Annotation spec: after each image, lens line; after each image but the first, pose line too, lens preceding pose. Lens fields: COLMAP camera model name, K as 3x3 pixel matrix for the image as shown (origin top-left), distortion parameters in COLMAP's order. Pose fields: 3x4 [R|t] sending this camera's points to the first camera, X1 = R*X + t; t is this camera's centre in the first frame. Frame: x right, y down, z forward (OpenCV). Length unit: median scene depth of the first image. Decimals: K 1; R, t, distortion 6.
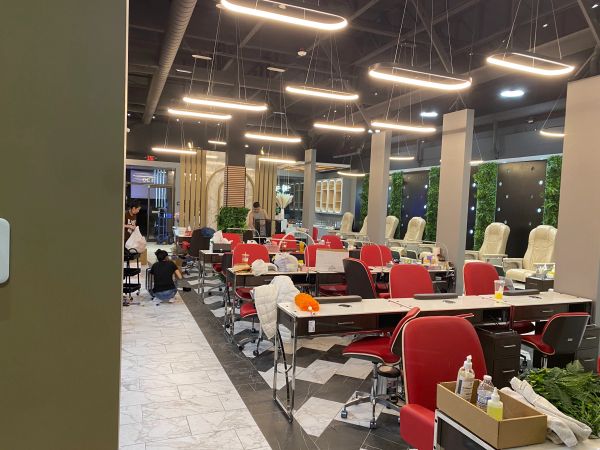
lens RADIAL K [[455.8, 0, 301.3], [0, 455.8, 226.3], [0, 0, 1]] dist [0.037189, -0.035738]
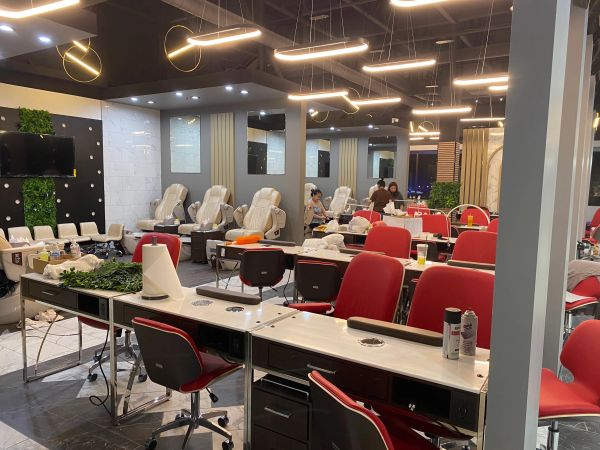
lens RADIAL K [[455.8, 0, 301.5], [0, 455.8, 224.0], [0, 0, 1]] dist [0.037189, -0.035738]
pose [[0.582736, 0.052953, -0.810934, 1.080691], [-0.031778, 0.998596, 0.042371, 0.023590], [0.812040, 0.001078, 0.583601, 0.373364]]
